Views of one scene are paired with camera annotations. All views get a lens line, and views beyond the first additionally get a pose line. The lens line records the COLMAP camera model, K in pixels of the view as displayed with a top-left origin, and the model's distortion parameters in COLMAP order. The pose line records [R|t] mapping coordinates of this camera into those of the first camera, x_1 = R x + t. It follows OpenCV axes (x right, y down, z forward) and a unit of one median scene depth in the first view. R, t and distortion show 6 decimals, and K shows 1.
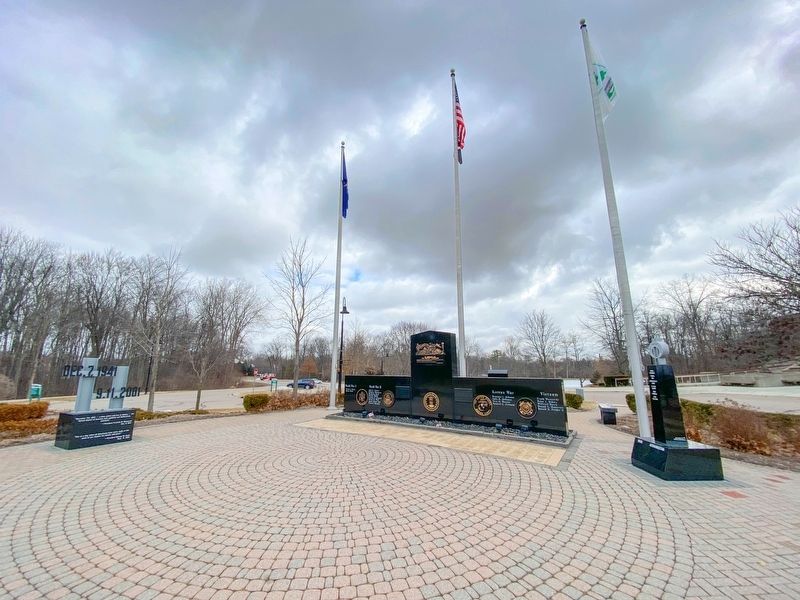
lens RADIAL K [[323.7, 0, 400.0], [0, 323.7, 300.0], [0, 0, 1]] dist [-0.007501, -0.000382]
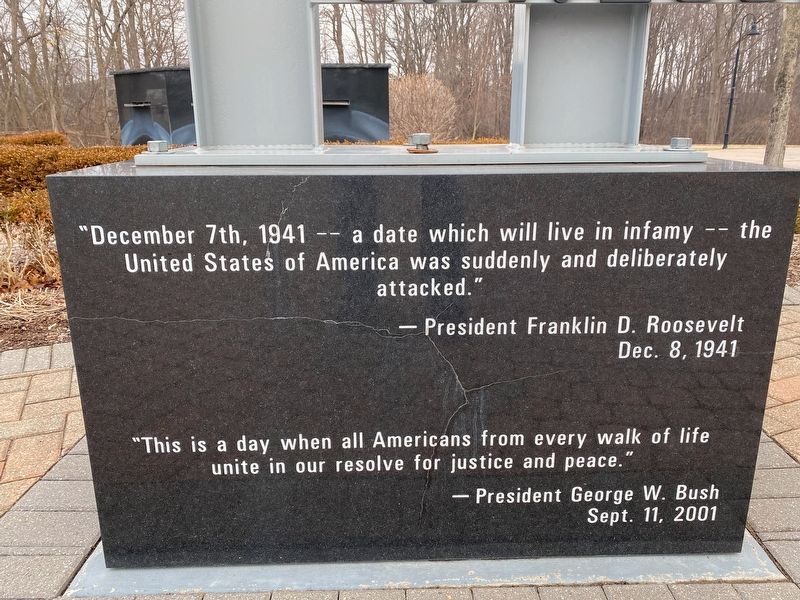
lens RADIAL K [[631.9, 0, 400.0], [0, 631.9, 300.0], [0, 0, 1]] dist [0.055590, -0.057672]
pose [[0.449569, 0.247185, -0.858363, -0.763507], [0.192272, 0.911644, 0.363231, 0.311230], [0.872307, -0.328336, 0.362320, 0.902534]]
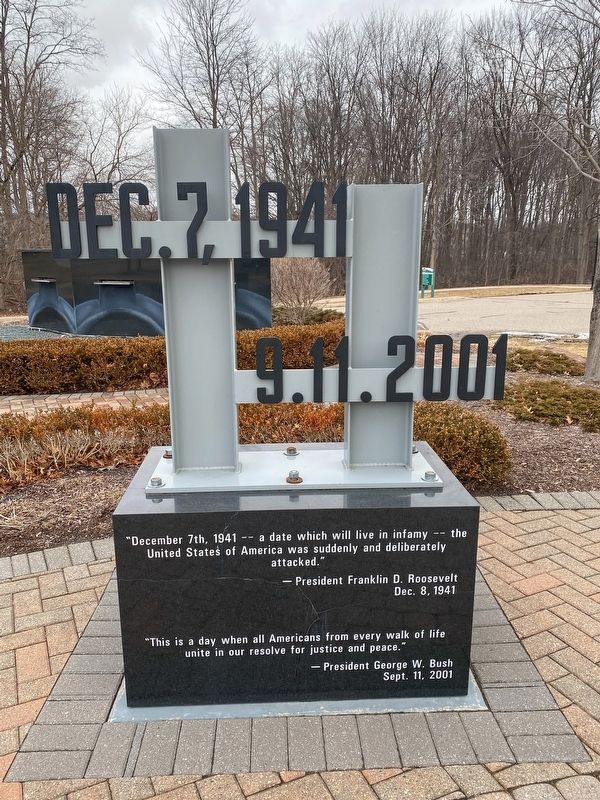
lens RADIAL K [[631.9, 0, 285.5], [0, 631.9, 407.6], [0, 0, 1]] dist [0.055590, -0.057672]
pose [[0.457153, 0.214819, -0.863055, -0.658116], [0.195303, 0.922459, 0.333056, 0.204634], [0.867679, -0.320815, 0.379750, 0.871072]]
